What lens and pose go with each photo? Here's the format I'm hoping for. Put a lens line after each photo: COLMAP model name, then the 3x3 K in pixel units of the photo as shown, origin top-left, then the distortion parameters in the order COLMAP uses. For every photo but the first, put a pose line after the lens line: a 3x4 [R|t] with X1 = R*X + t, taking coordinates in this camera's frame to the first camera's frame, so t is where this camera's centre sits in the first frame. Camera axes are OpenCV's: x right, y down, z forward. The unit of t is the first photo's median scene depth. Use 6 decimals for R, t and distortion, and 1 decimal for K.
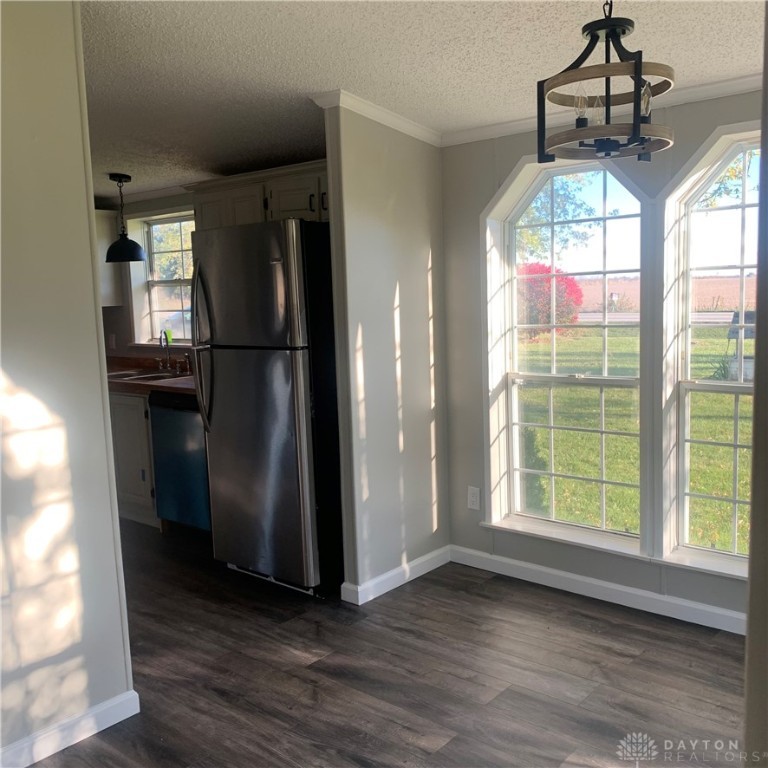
lens RADIAL K [[774.1, 0, 384.0], [0, 774.1, 384.0], [0, 0, 1]] dist [0.156381, -0.322950]
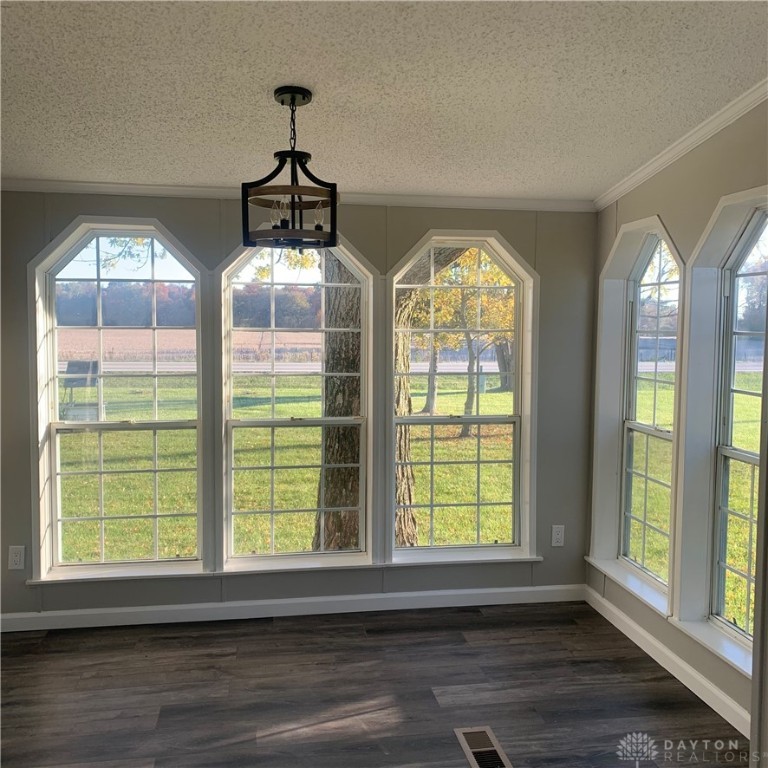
lens RADIAL K [[798.6, 0, 384.5], [0, 798.6, 364.6], [0, 0, 1]] dist [0.006006, -0.013415]
pose [[0.648436, 0.000770, 0.761269, -0.401763], [0.064653, 0.996331, -0.056078, -0.004485], [-0.758519, 0.085581, 0.646007, 0.013605]]
